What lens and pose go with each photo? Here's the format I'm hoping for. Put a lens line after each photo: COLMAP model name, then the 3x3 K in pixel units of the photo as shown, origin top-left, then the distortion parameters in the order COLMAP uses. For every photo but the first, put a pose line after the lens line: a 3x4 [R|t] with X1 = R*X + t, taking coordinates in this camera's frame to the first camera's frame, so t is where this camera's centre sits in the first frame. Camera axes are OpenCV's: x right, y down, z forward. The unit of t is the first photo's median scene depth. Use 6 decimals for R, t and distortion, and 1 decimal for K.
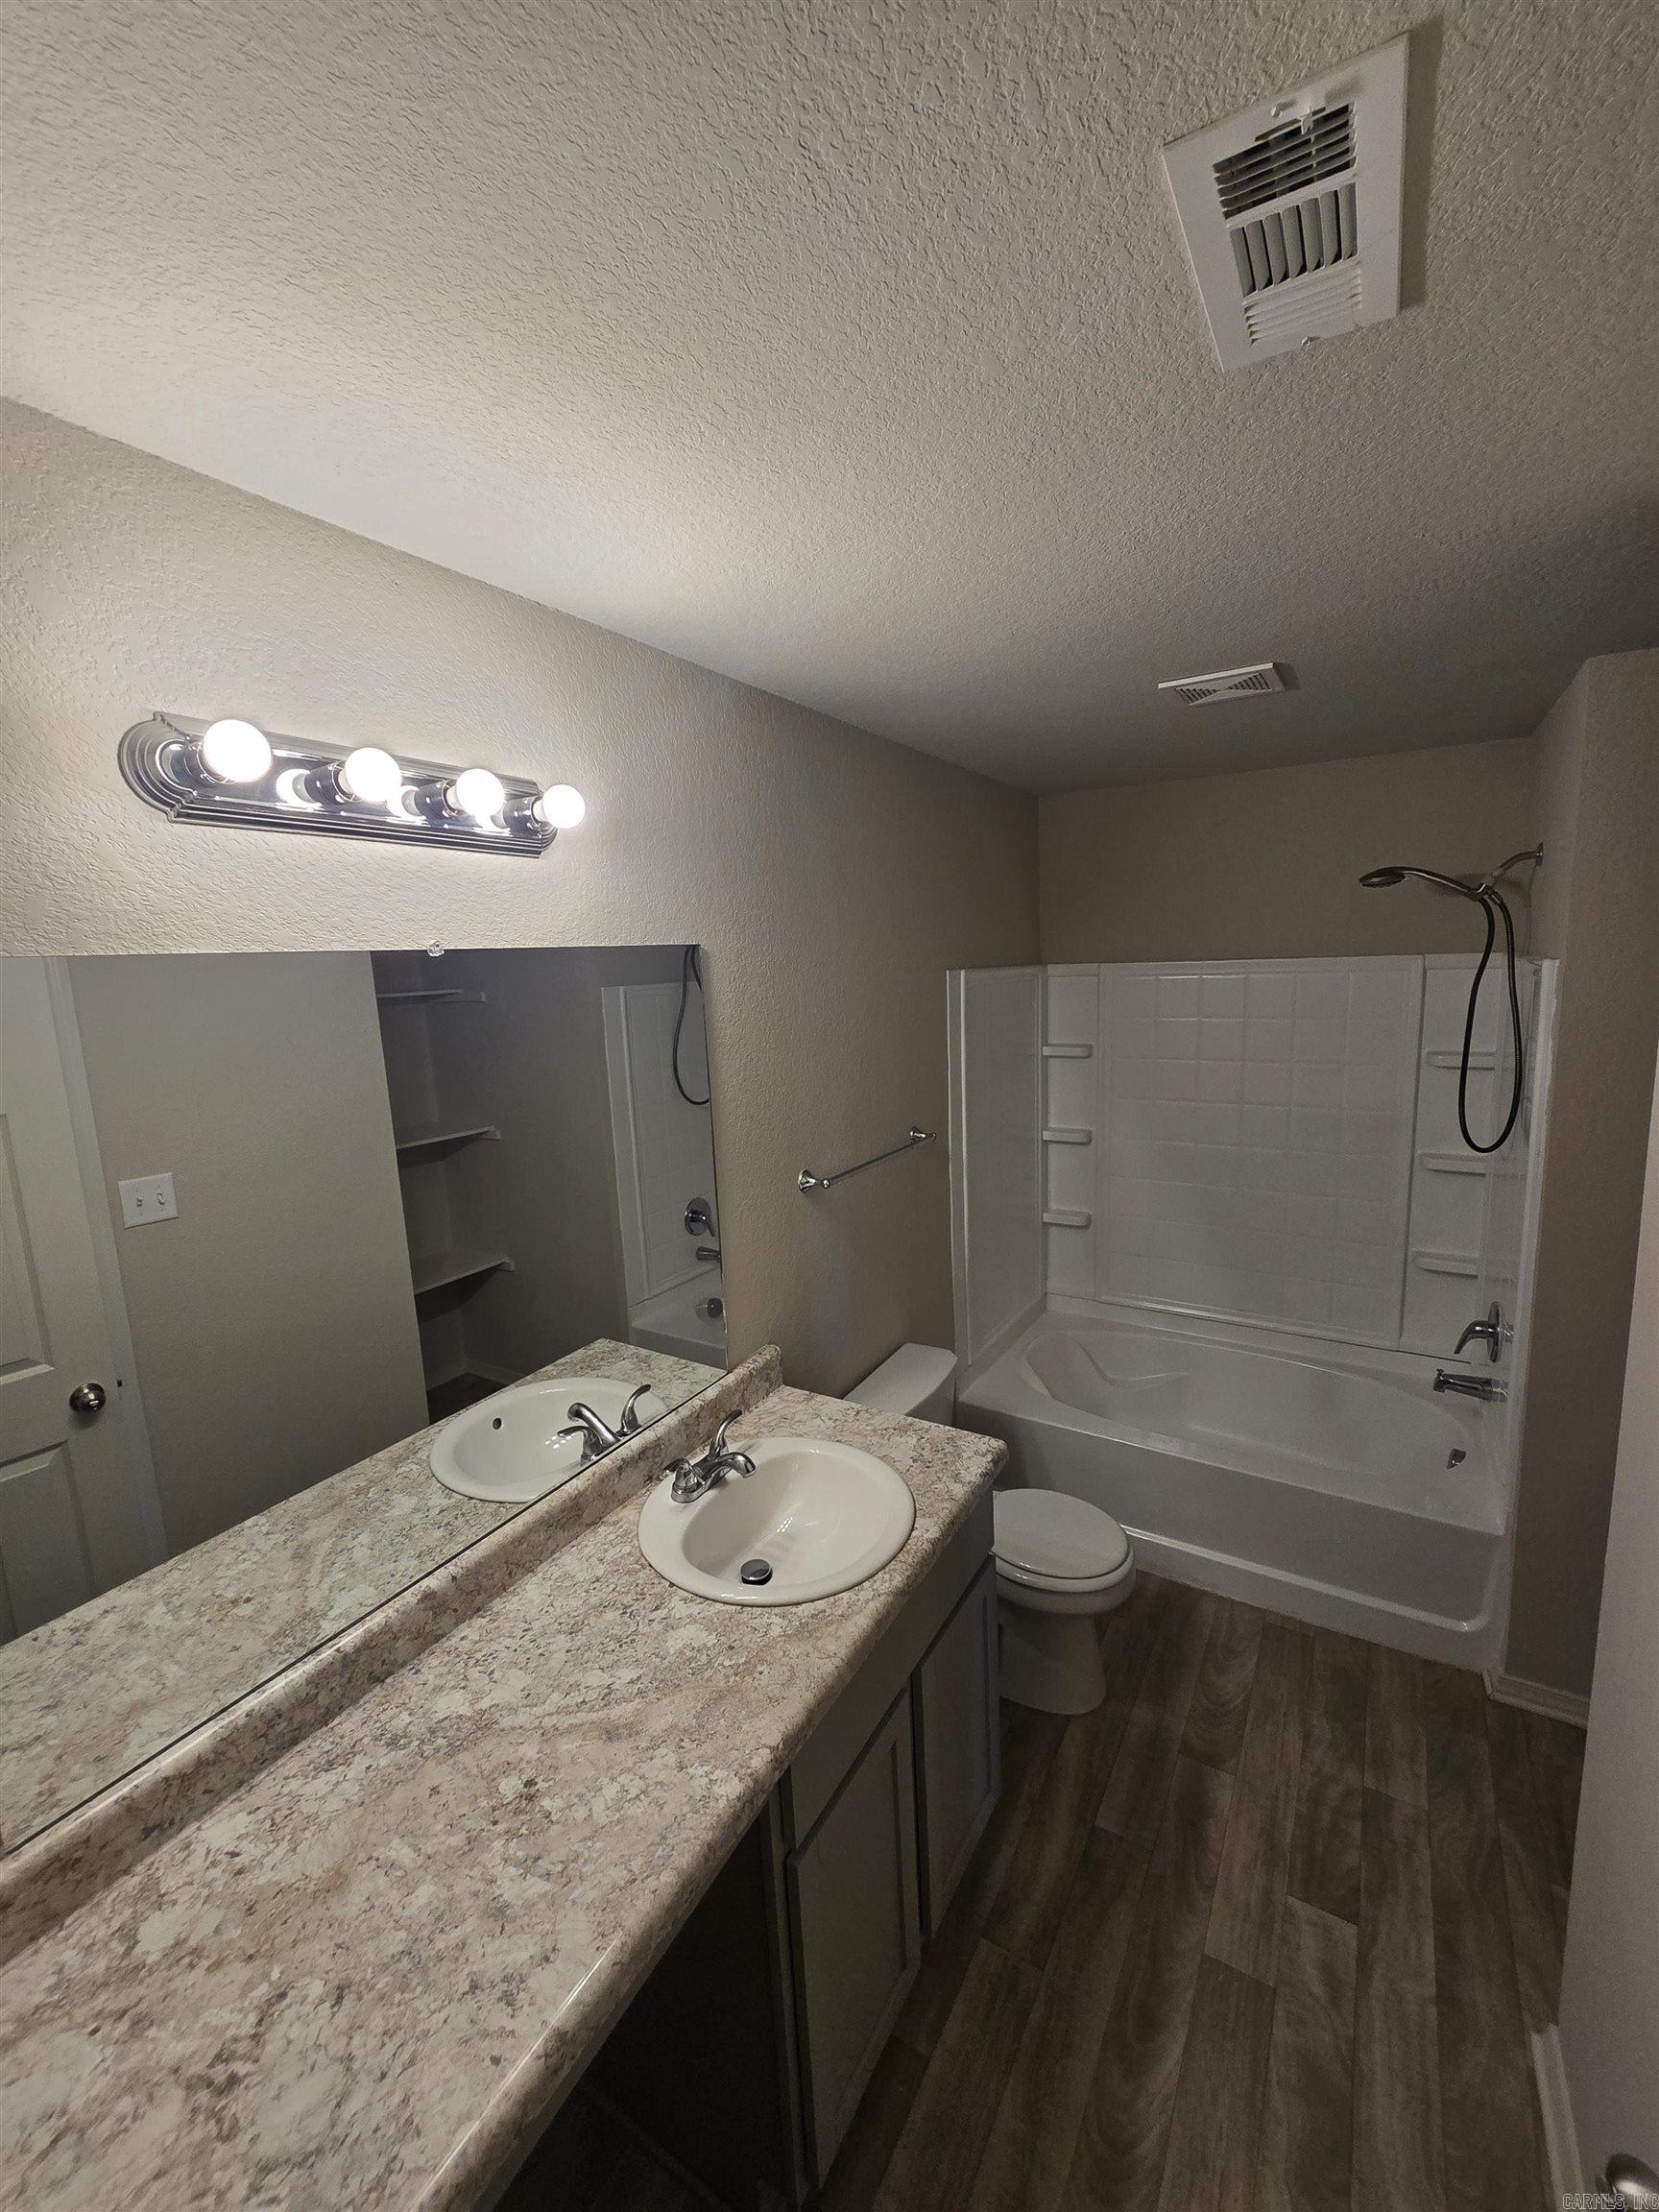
lens RADIAL K [[908.3, 0, 815.5], [0, 908.3, 1101.7], [0, 0, 1]] dist [0.000633, -0.001233]
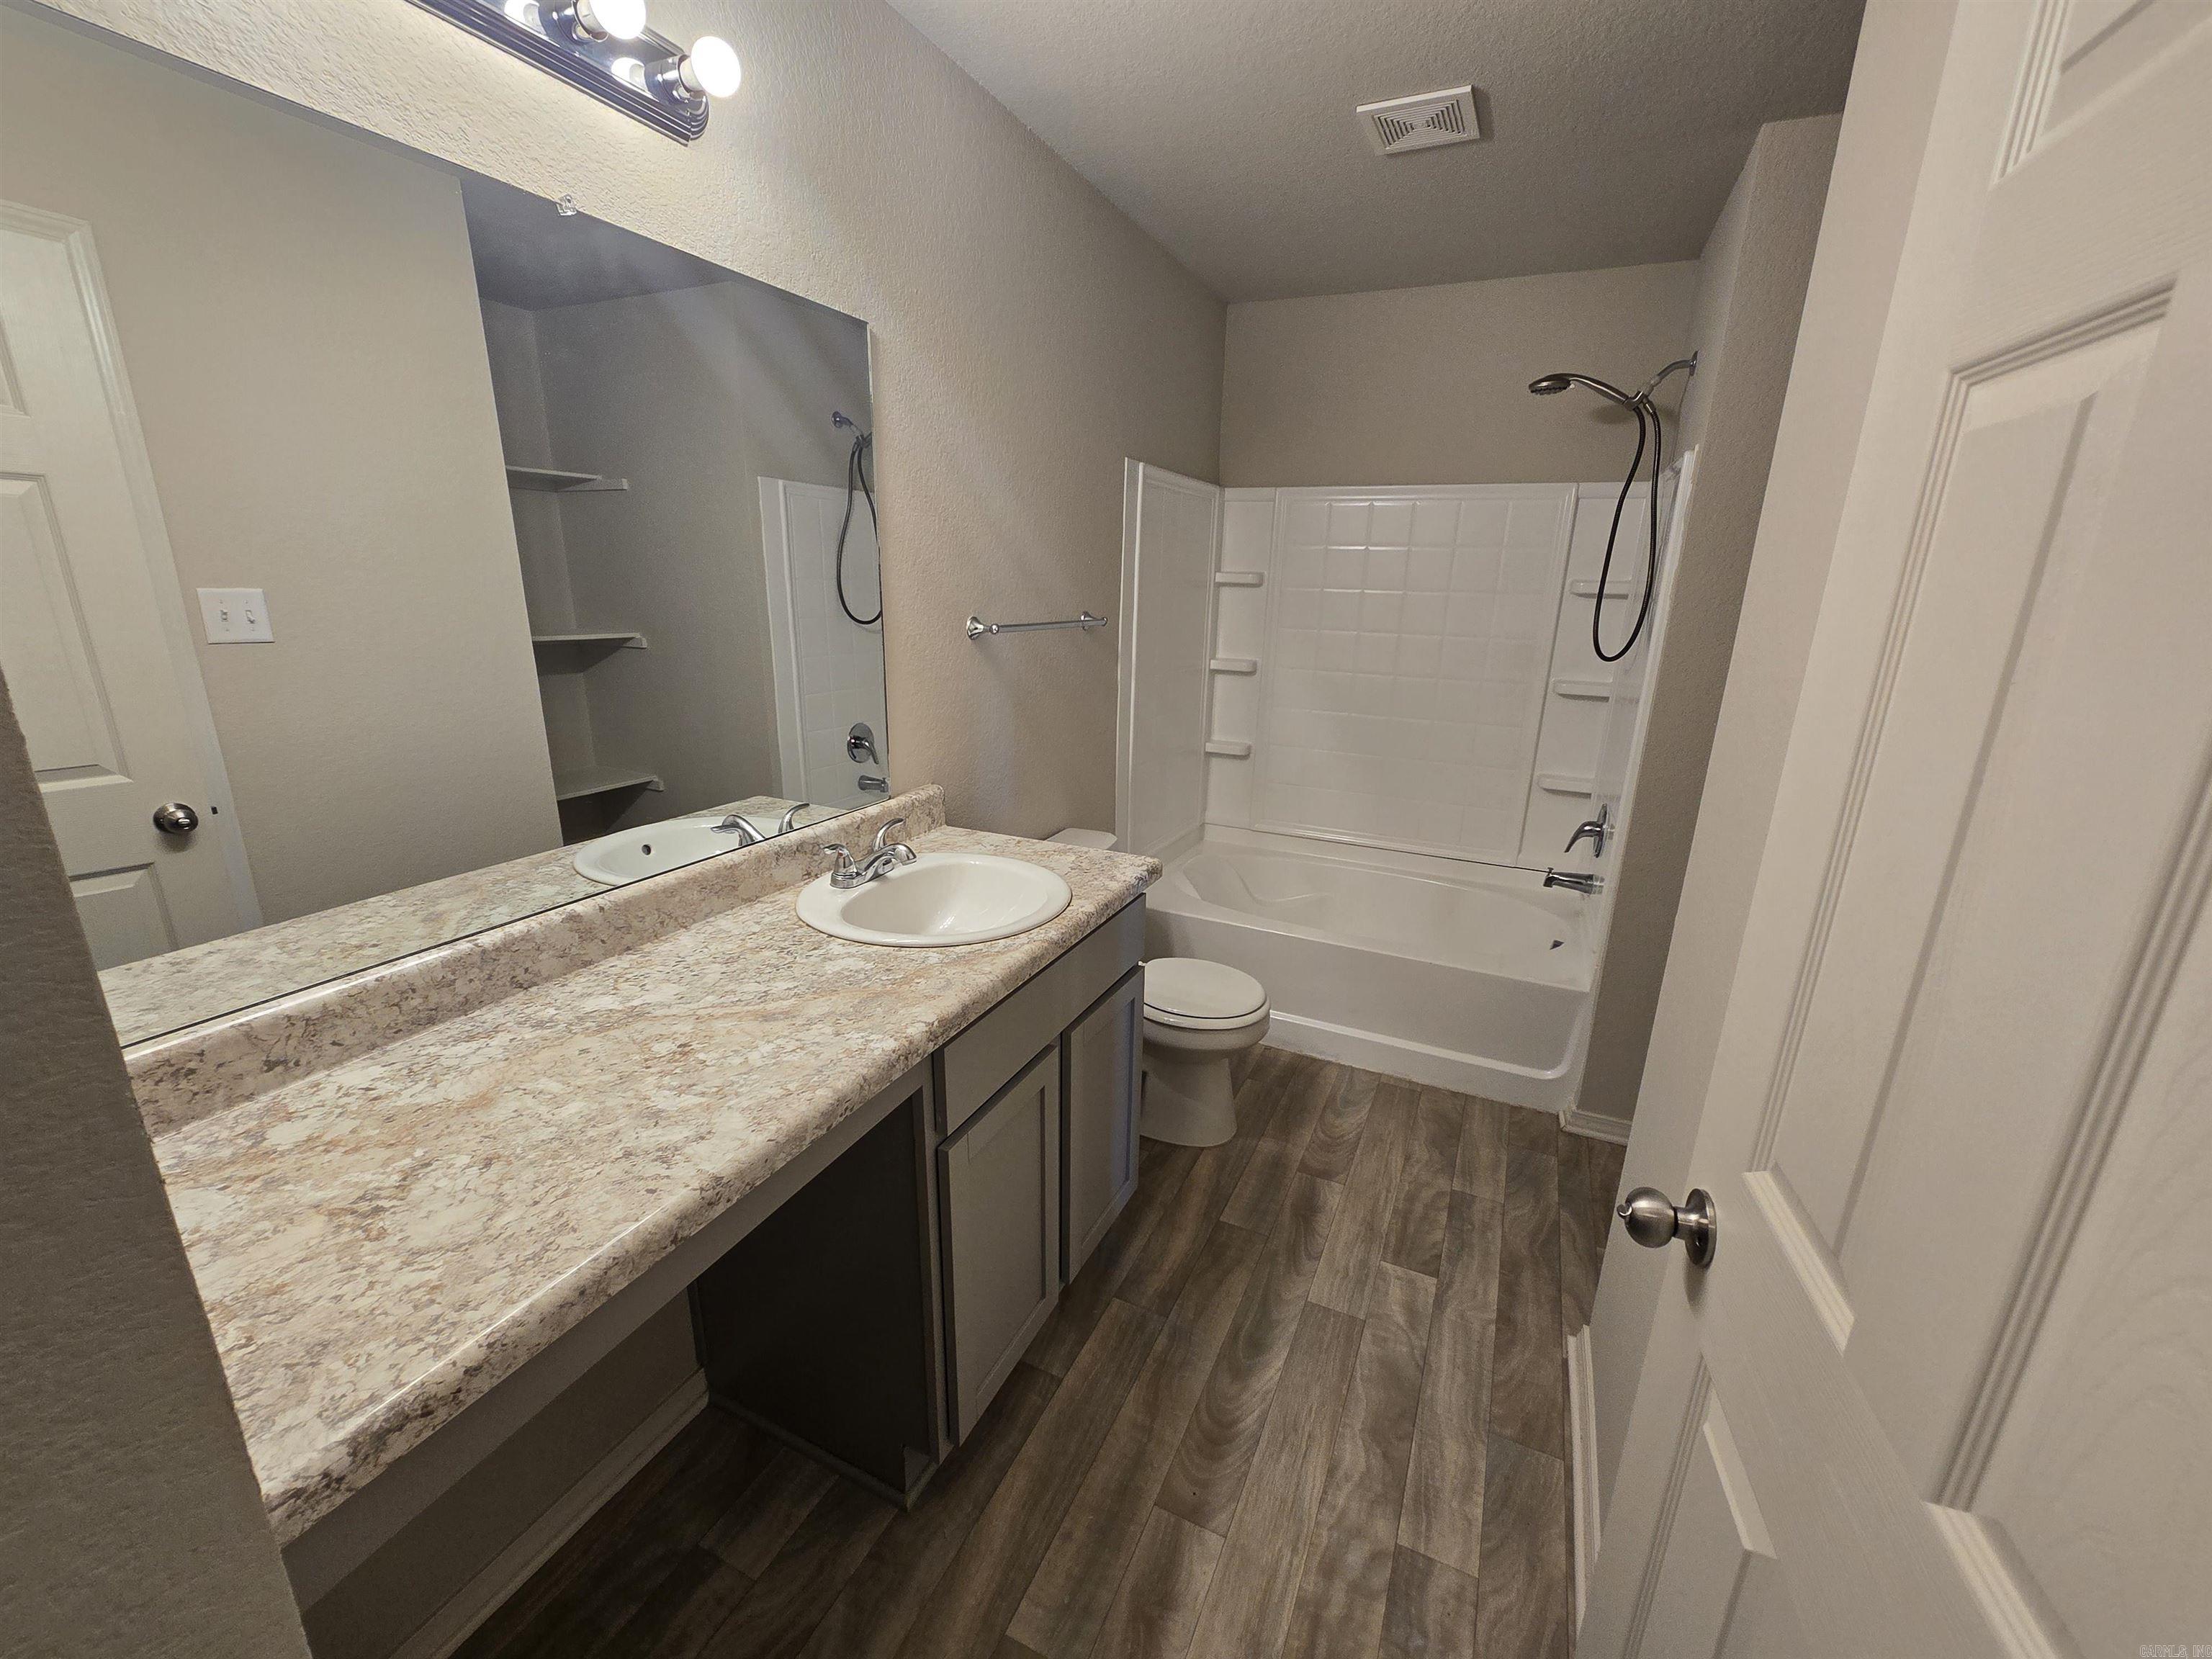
lens RADIAL K [[908.3, 0, 1095.2], [0, 908.3, 839.2], [0, 0, 1]] dist [0.000633, -0.001233]
pose [[0.991698, 0.030937, 0.124813, 0.004166], [-0.046043, 0.991703, 0.120022, 0.218622], [-0.120065, -0.124772, 0.984894, -0.015301]]
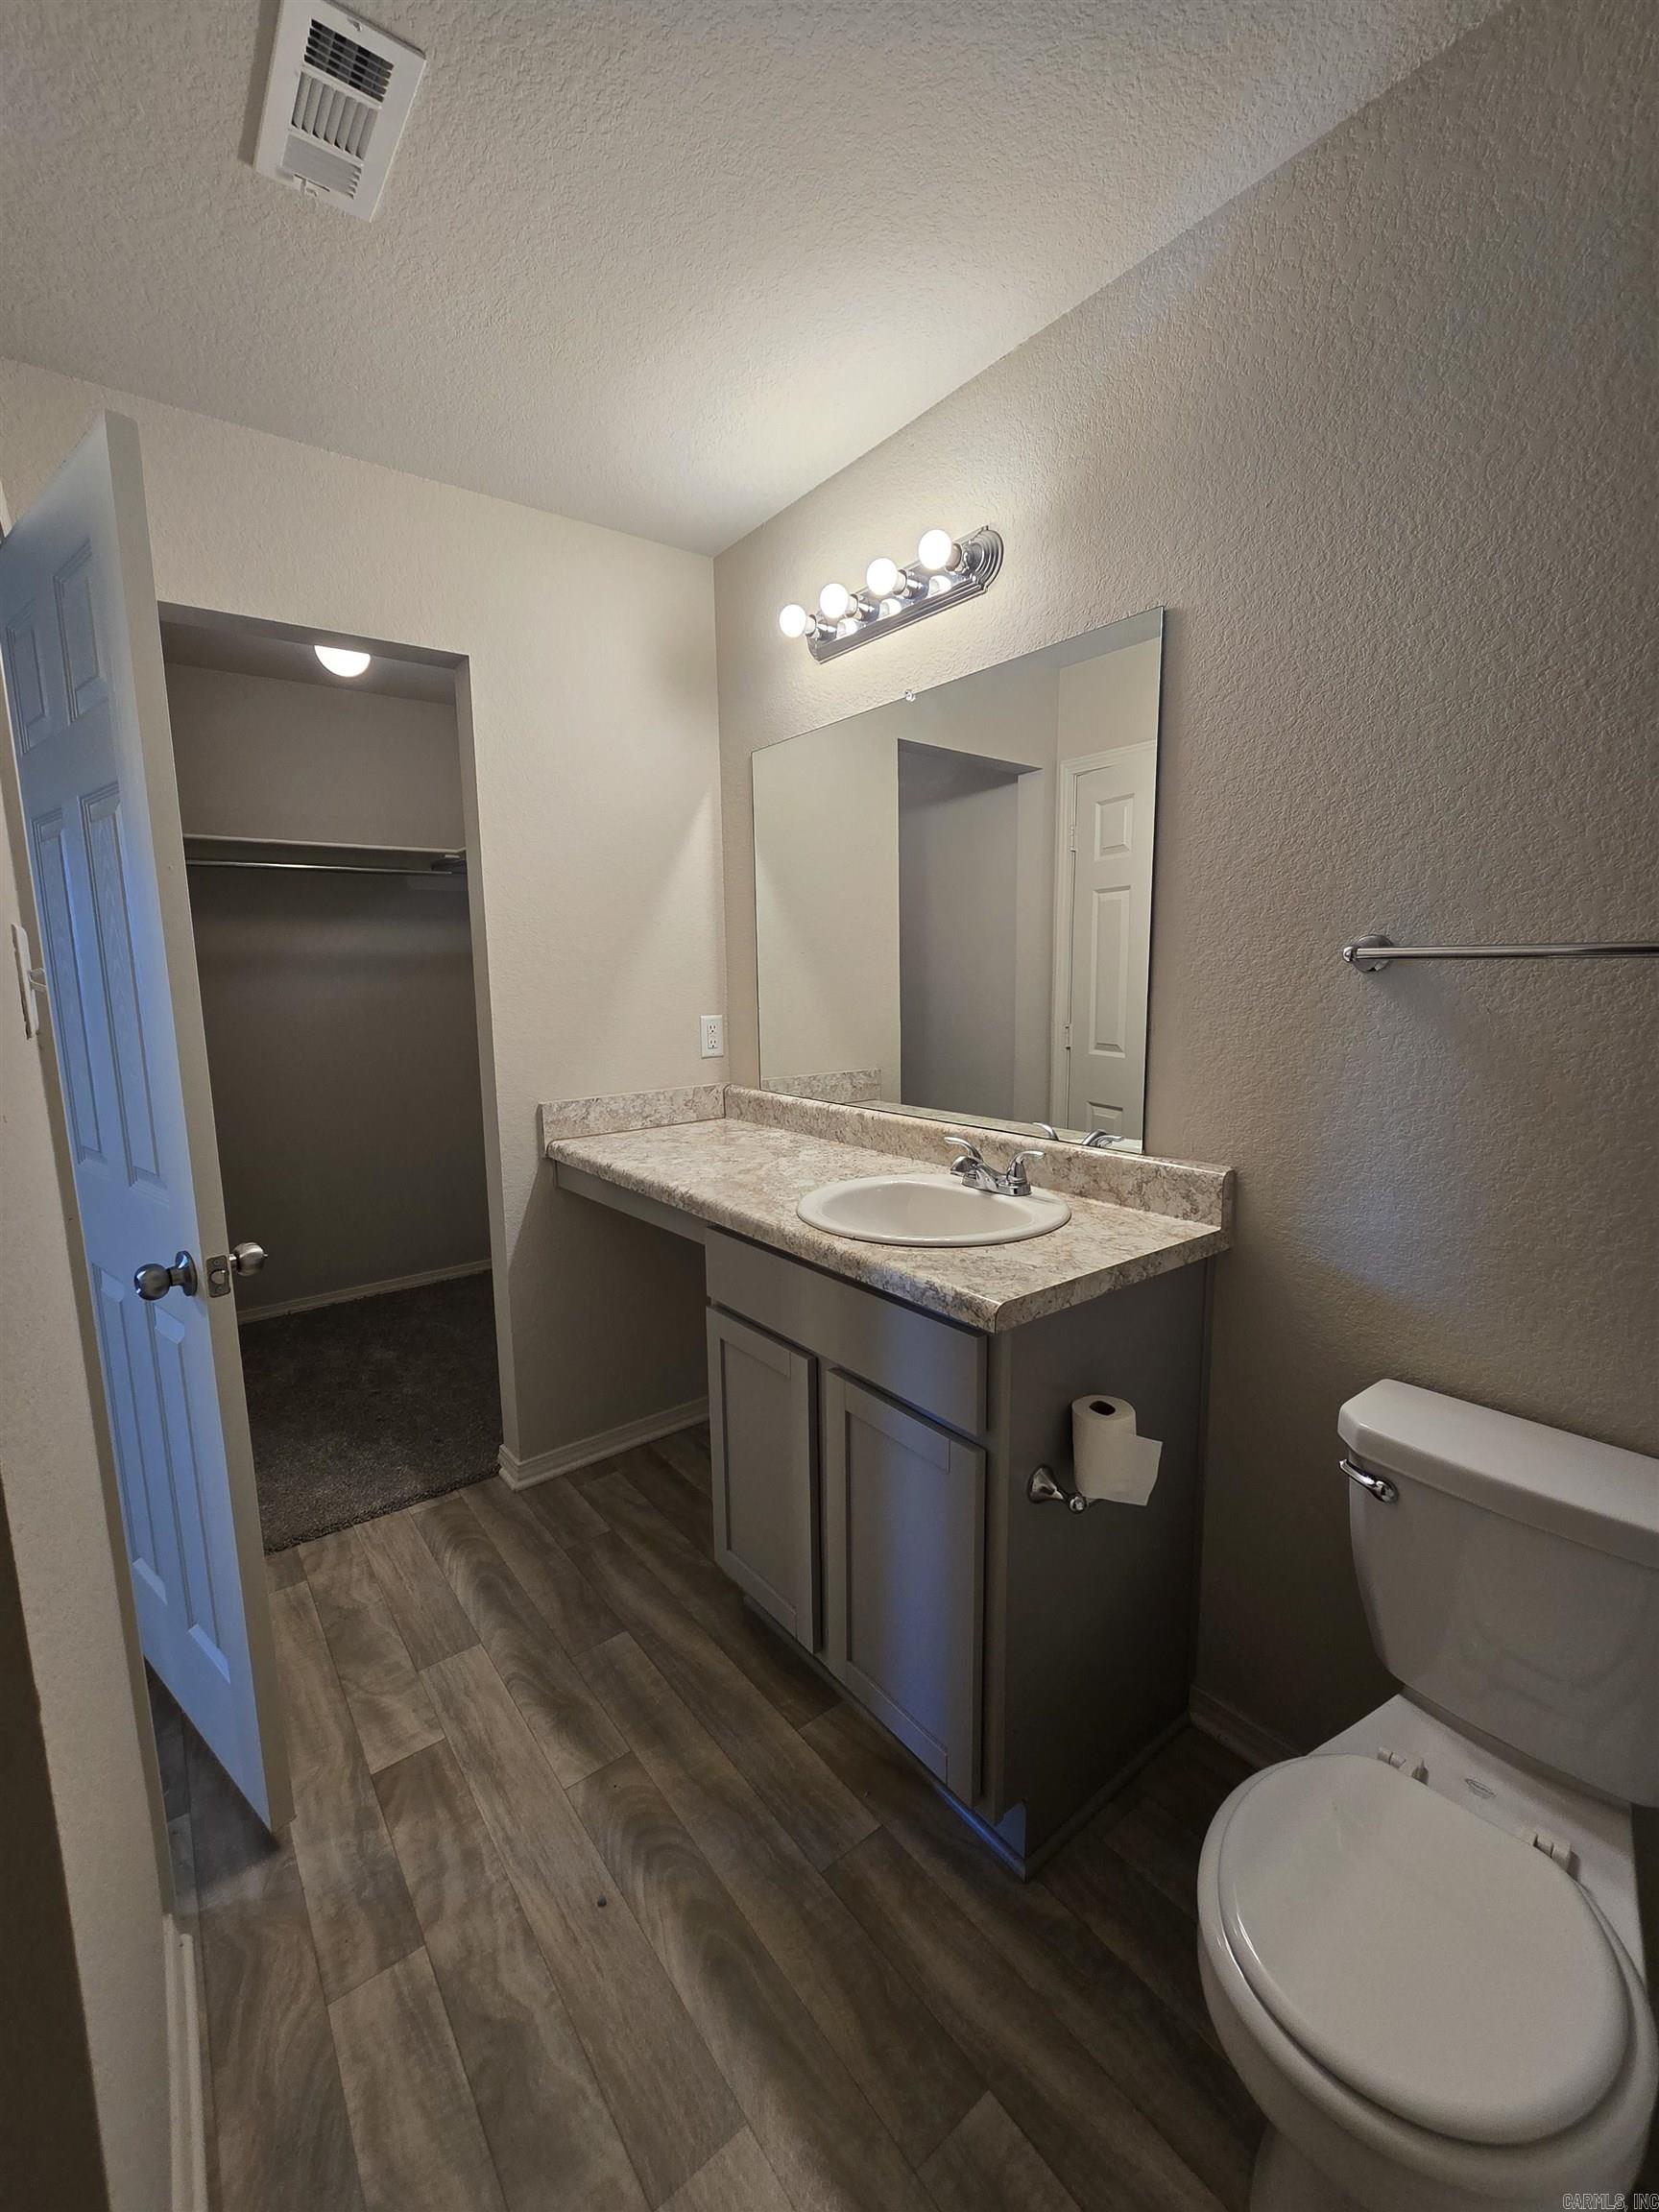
lens RADIAL K [[917.9, 0, 823.9], [0, 917.9, 1109.1], [0, 0, 1]] dist [-0.022647, 0.013139]
pose [[-0.345465, 0.187129, -0.919585, 0.777377], [-0.119055, 0.963260, 0.240742, 0.097231], [0.930849, 0.192649, -0.310494, 1.007921]]
